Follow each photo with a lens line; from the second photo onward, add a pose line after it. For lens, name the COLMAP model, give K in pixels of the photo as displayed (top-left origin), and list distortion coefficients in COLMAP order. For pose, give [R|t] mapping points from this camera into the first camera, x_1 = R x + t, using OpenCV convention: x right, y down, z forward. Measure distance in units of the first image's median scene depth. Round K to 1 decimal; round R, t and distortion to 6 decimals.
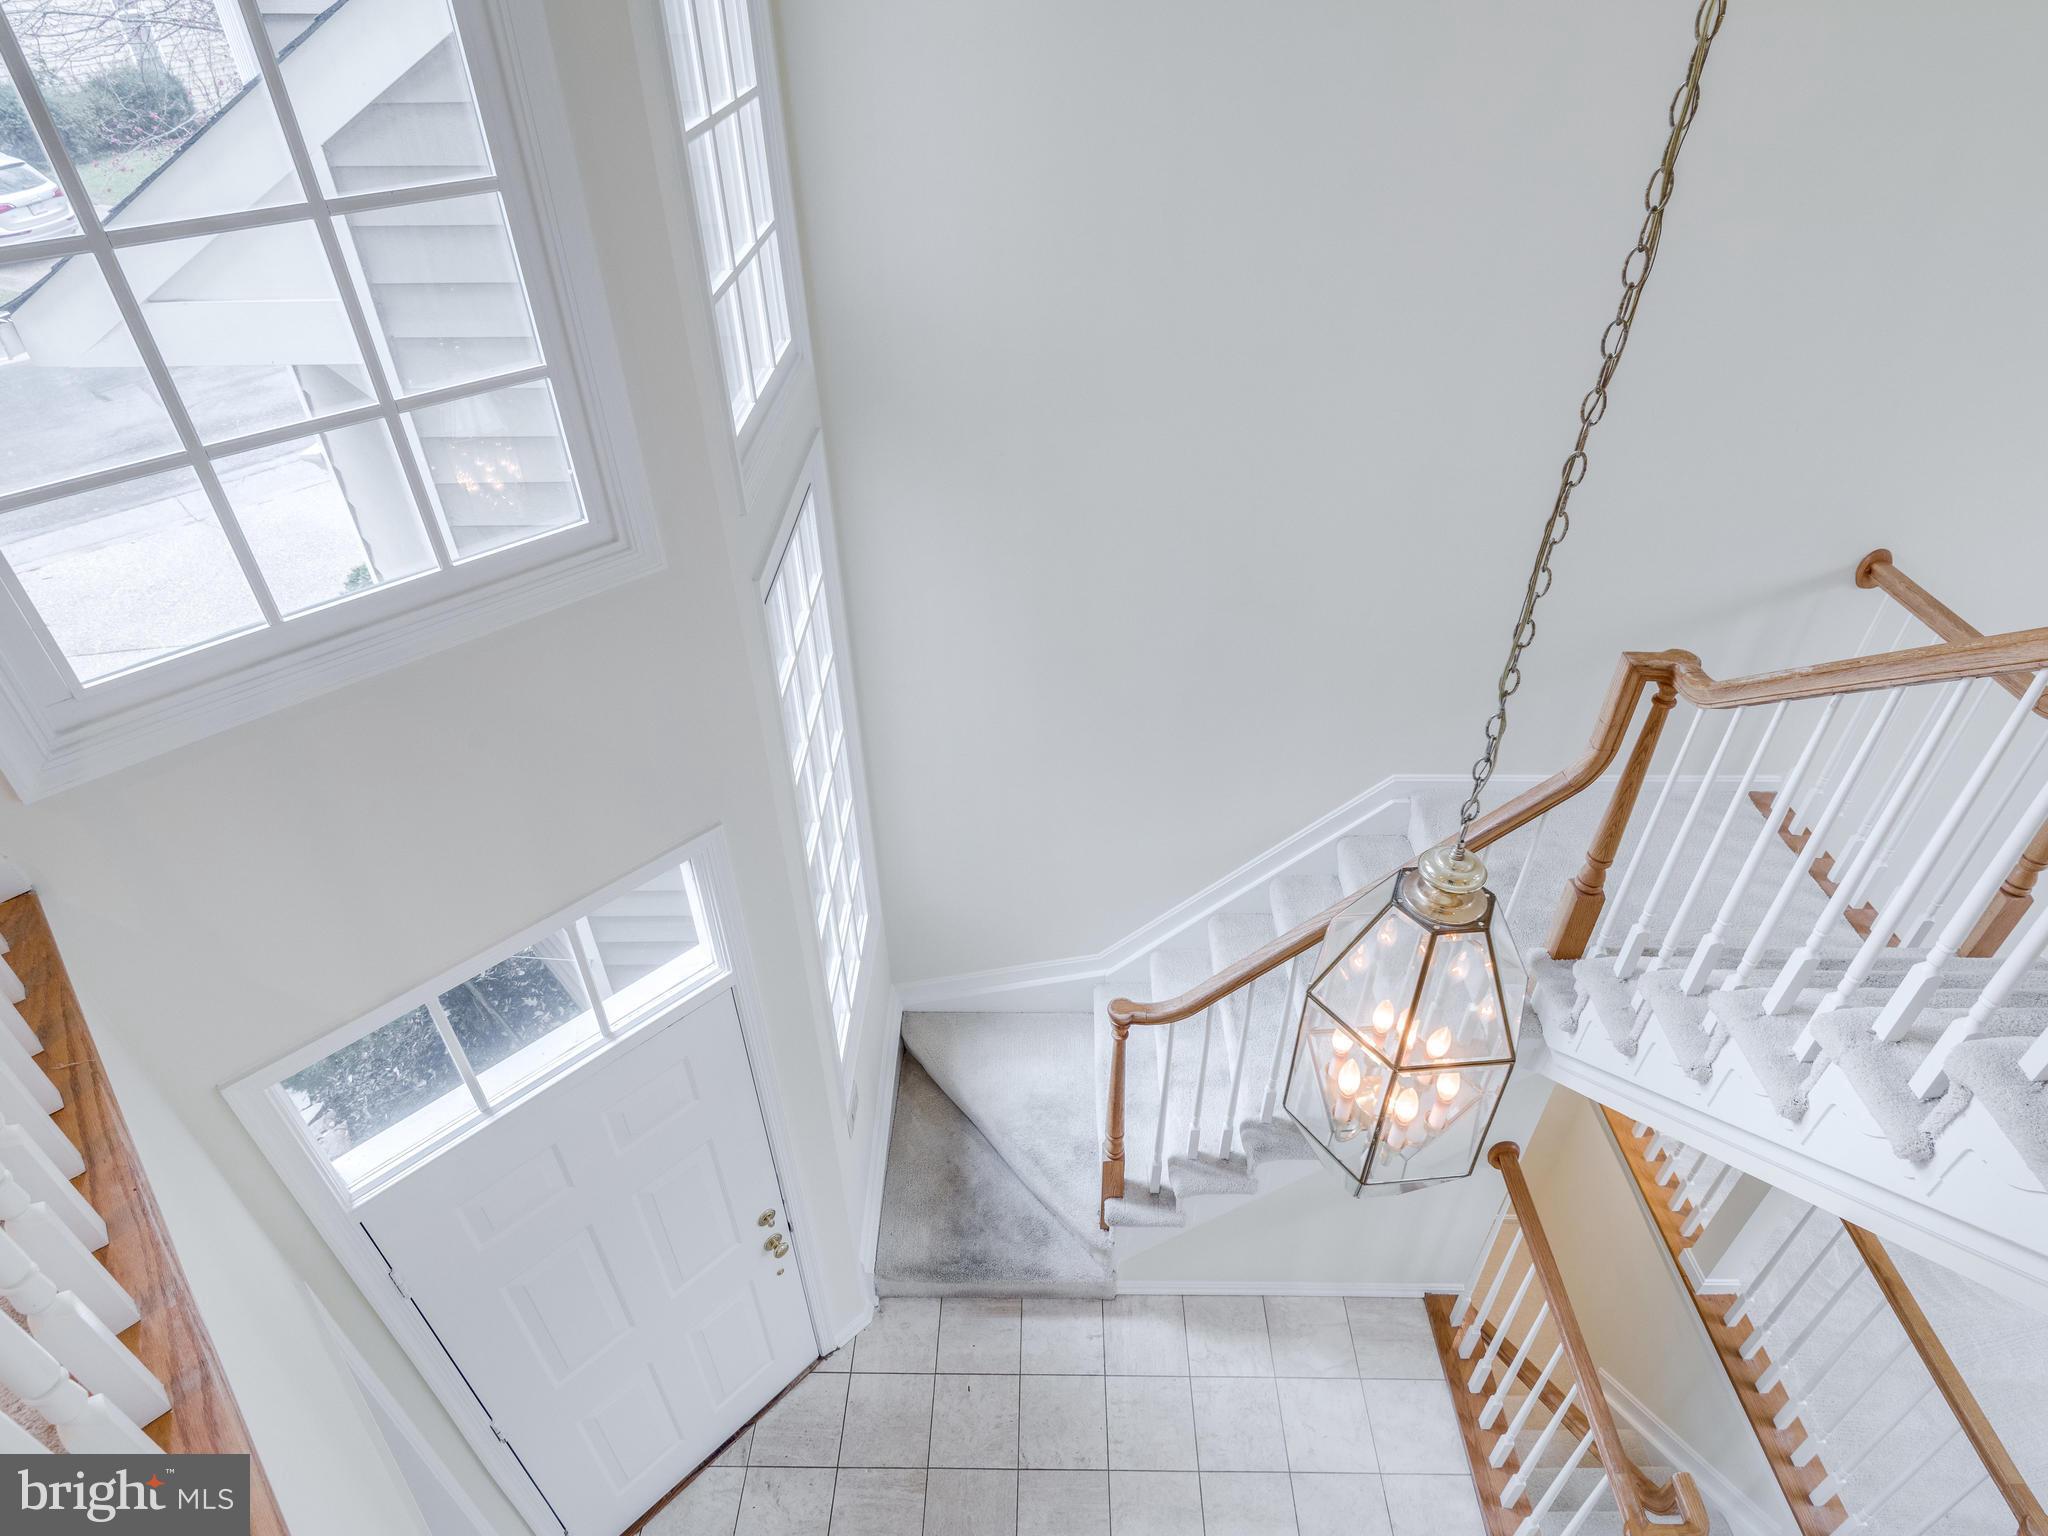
lens RADIAL K [[1091.7, 0, 1028.3], [0, 1091.7, 758.6], [0, 0, 1]] dist [0.027080, -0.021715]
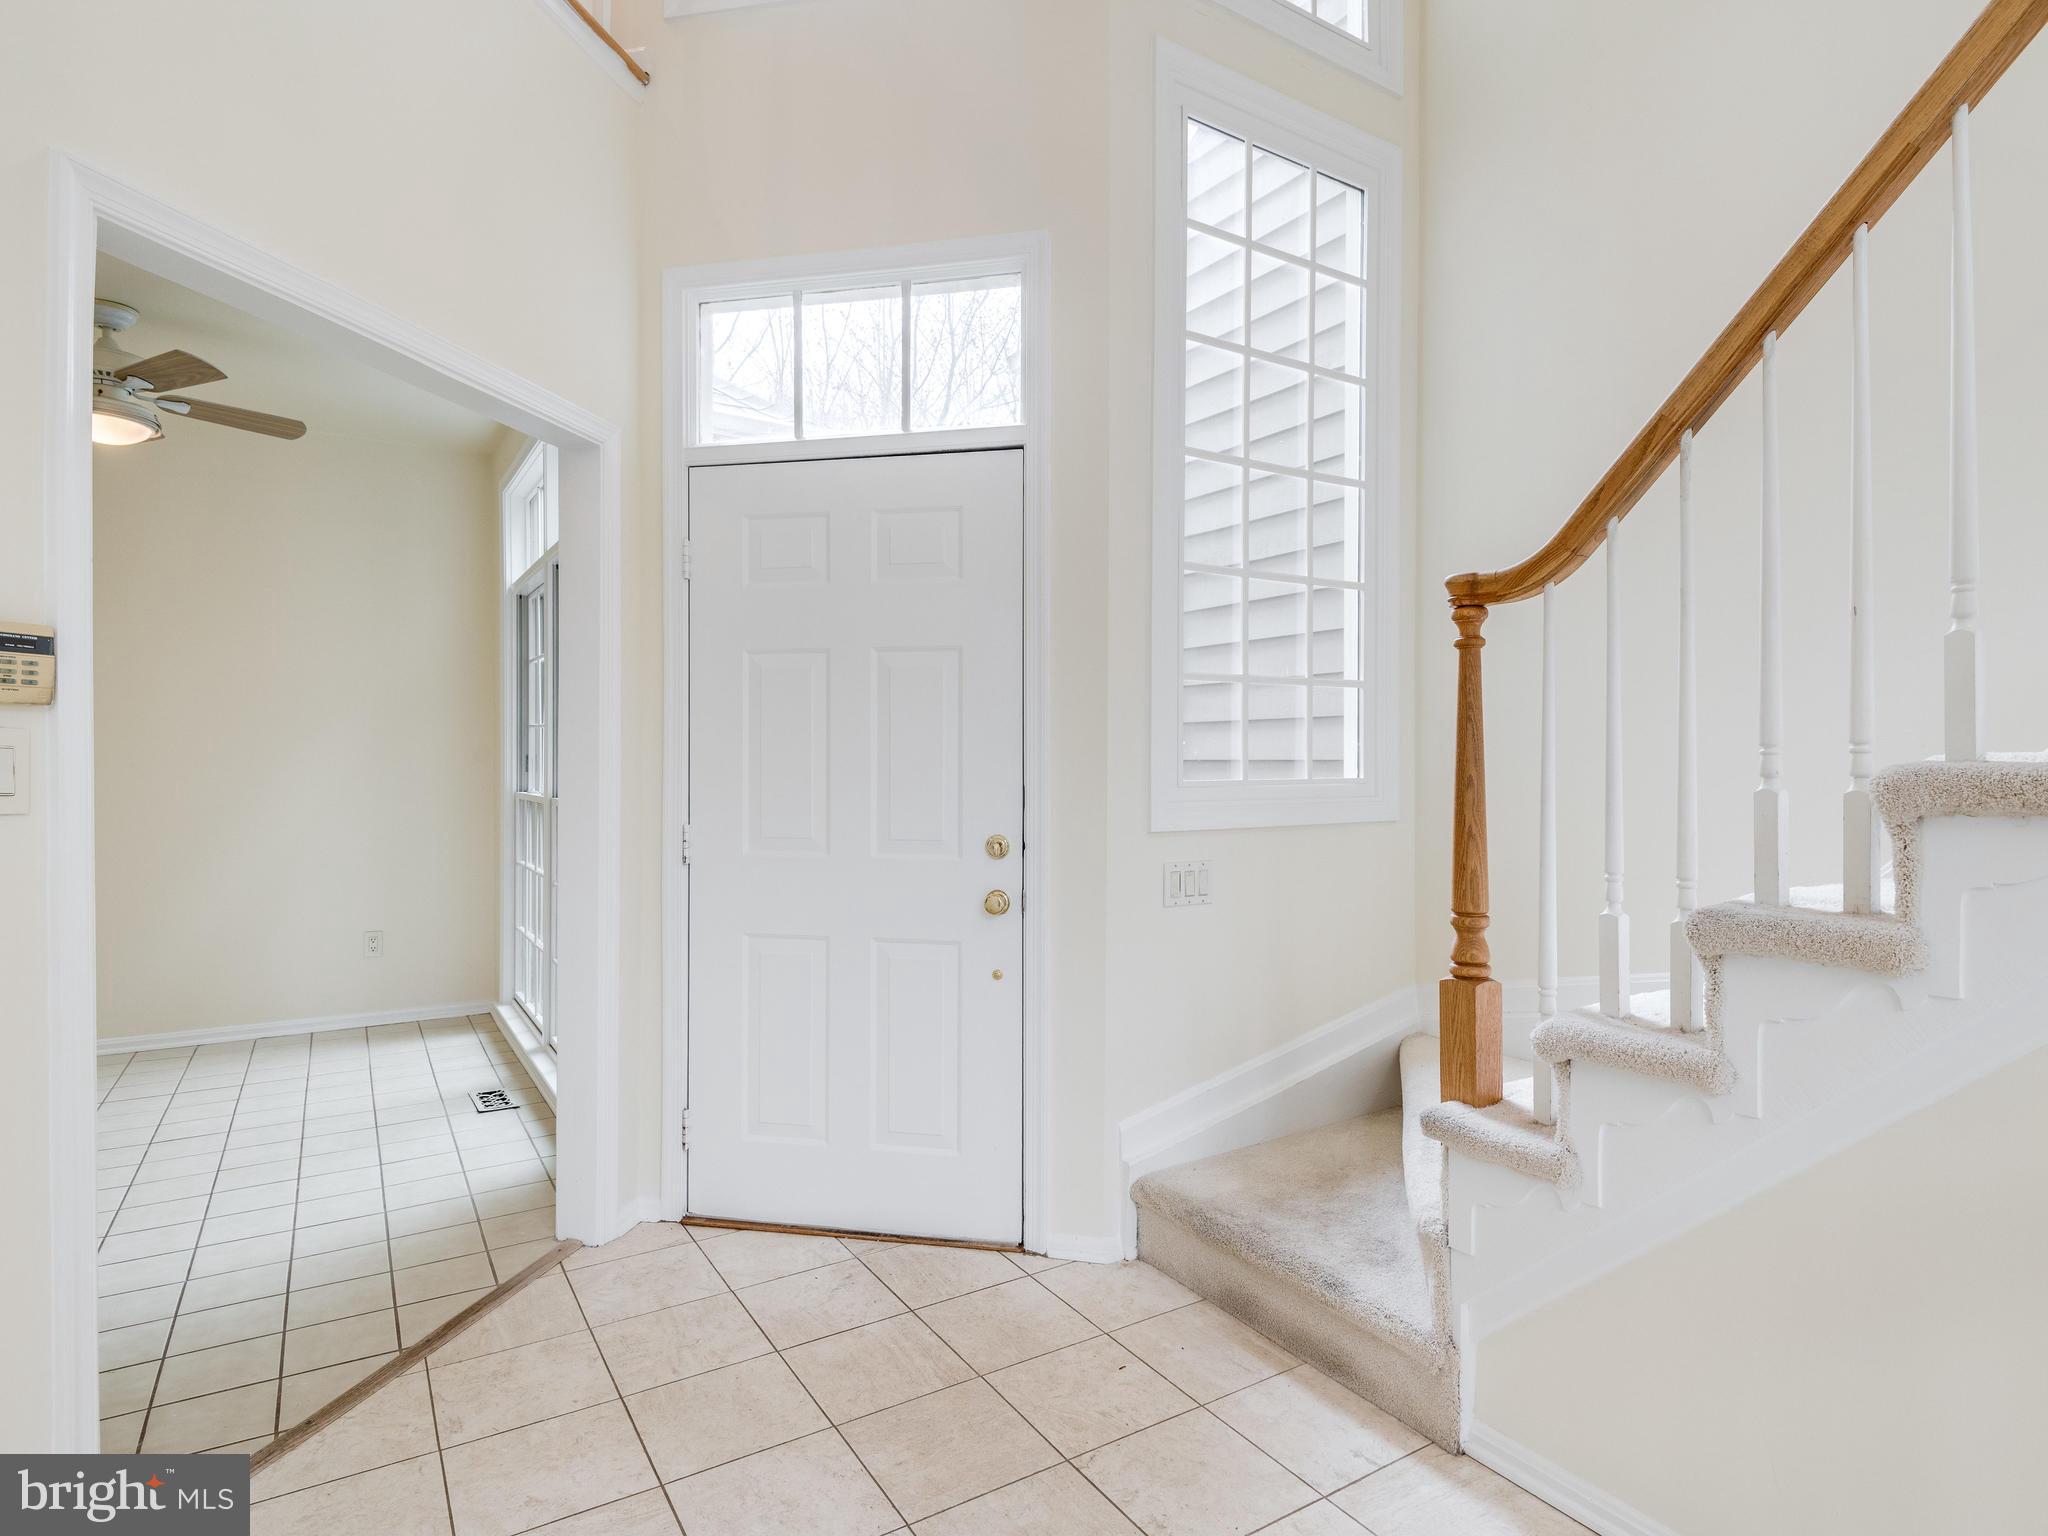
lens RADIAL K [[1091.7, 0, 1028.3], [0, 1091.7, 758.6], [0, 0, 1]] dist [0.027080, -0.021715]
pose [[0.547911, 0.000766, -0.836536, 0.399562], [-0.506101, 0.796532, -0.330755, 0.550090], [0.666074, 0.604596, 0.436816, 0.549034]]
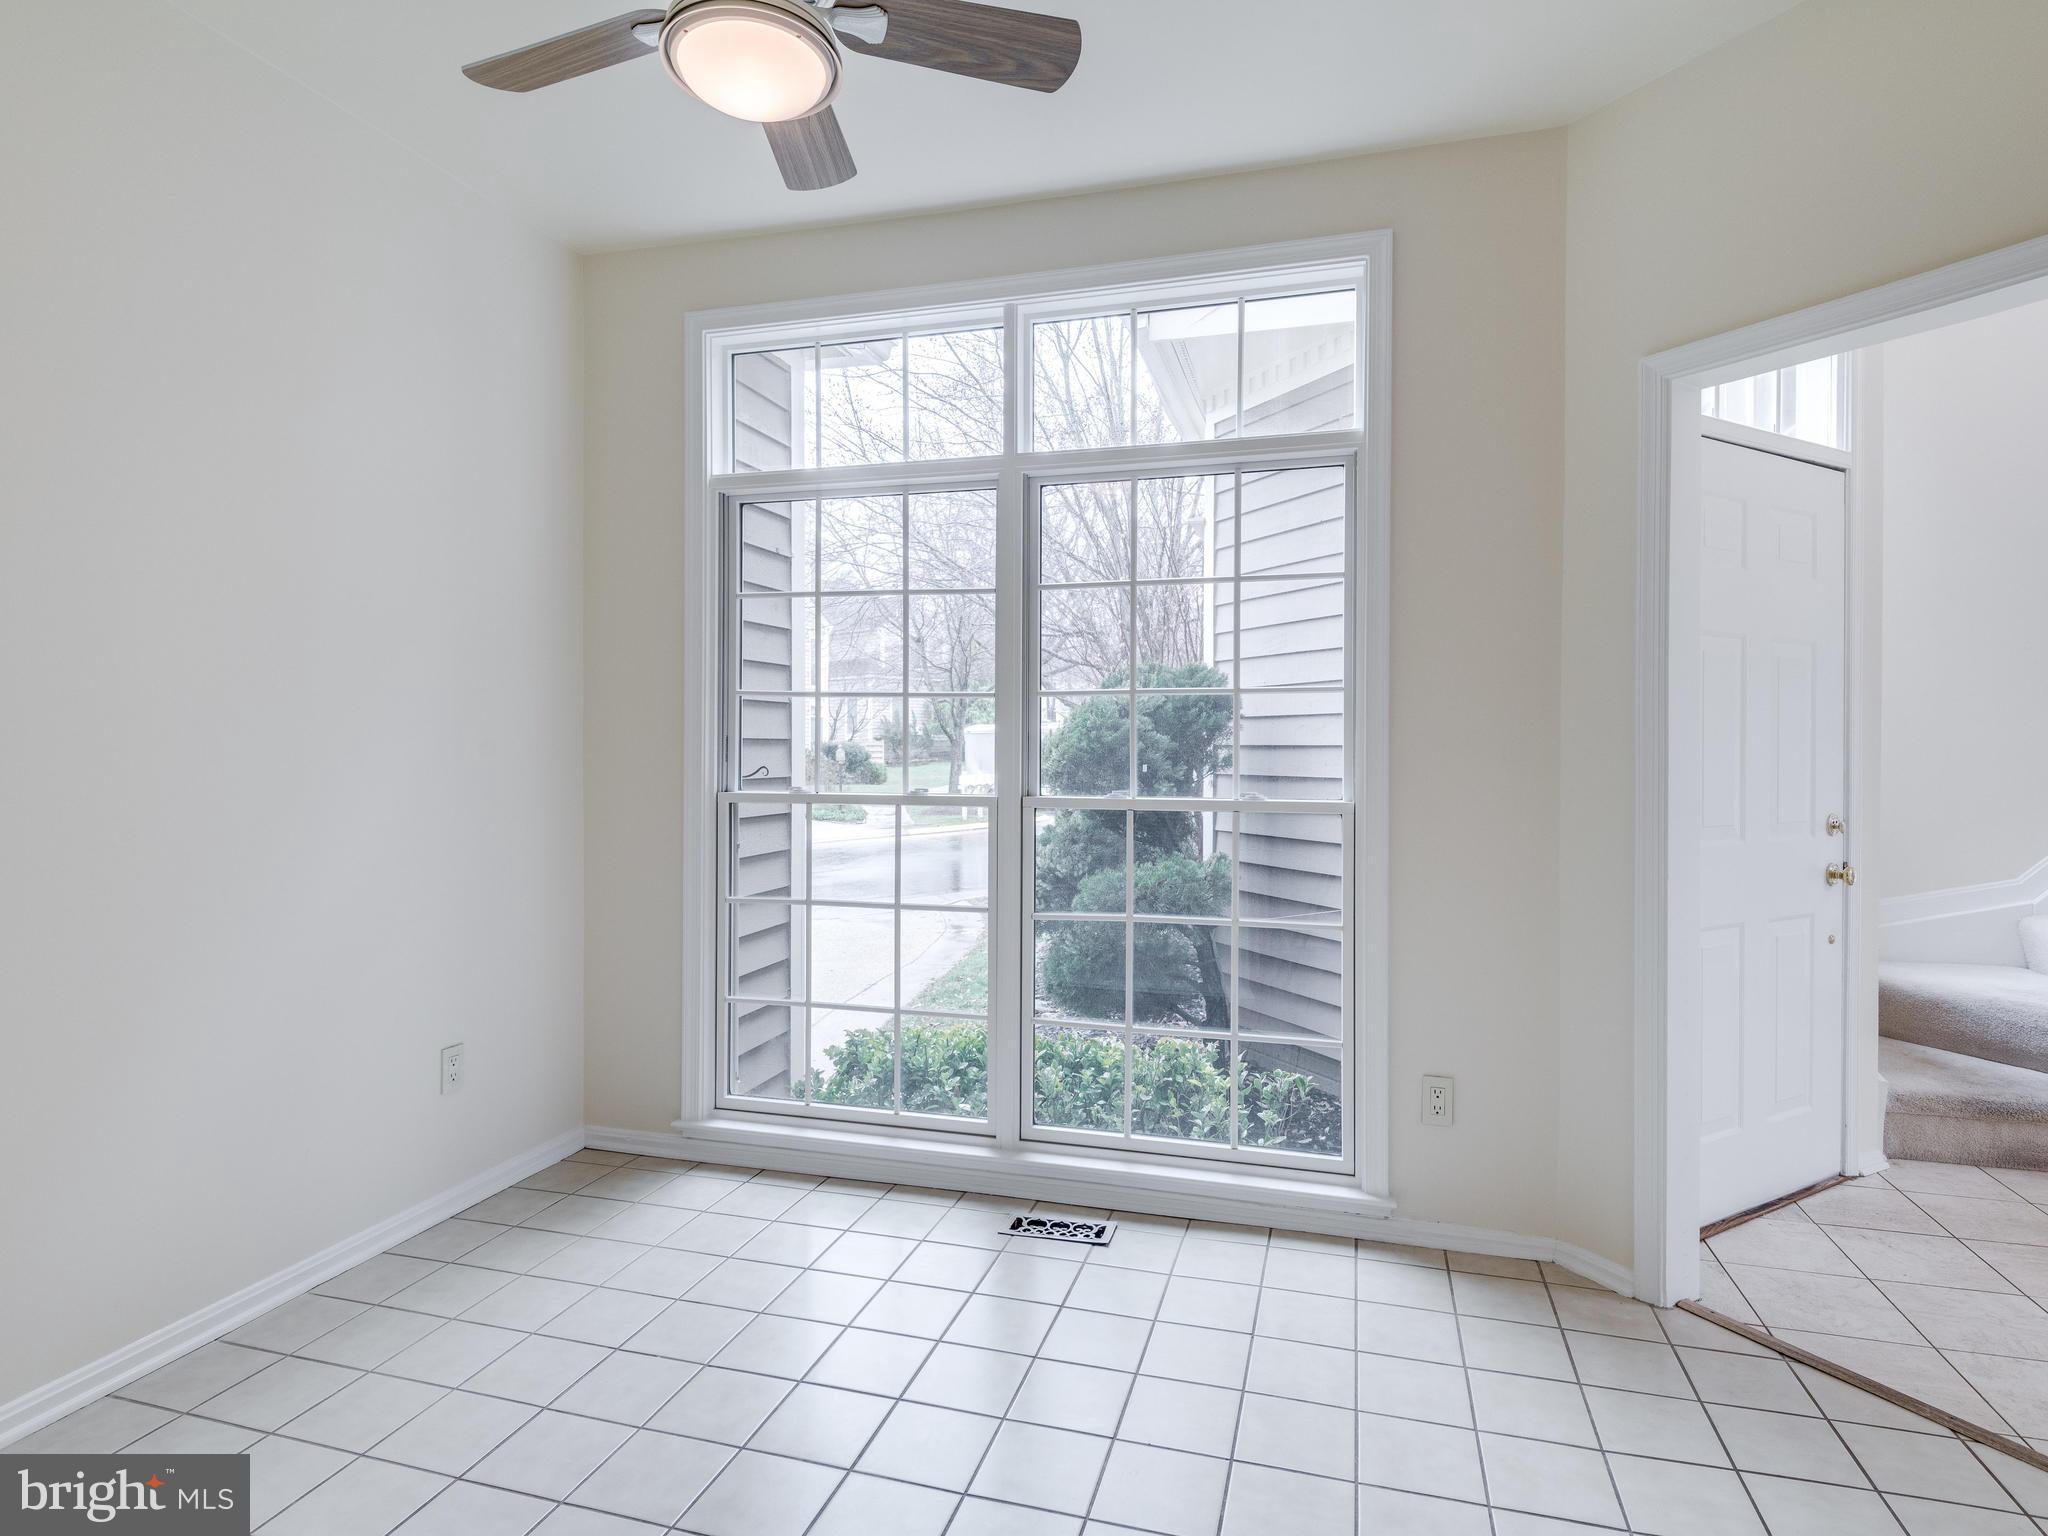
lens RADIAL K [[1091.7, 0, 1028.3], [0, 1091.7, 758.6], [0, 0, 1]] dist [0.027080, -0.021715]
pose [[0.965208, 0.005470, -0.261425, -0.566473], [-0.161255, 0.799481, -0.578642, 0.890153], [0.205839, 0.600666, 0.772548, 0.112759]]
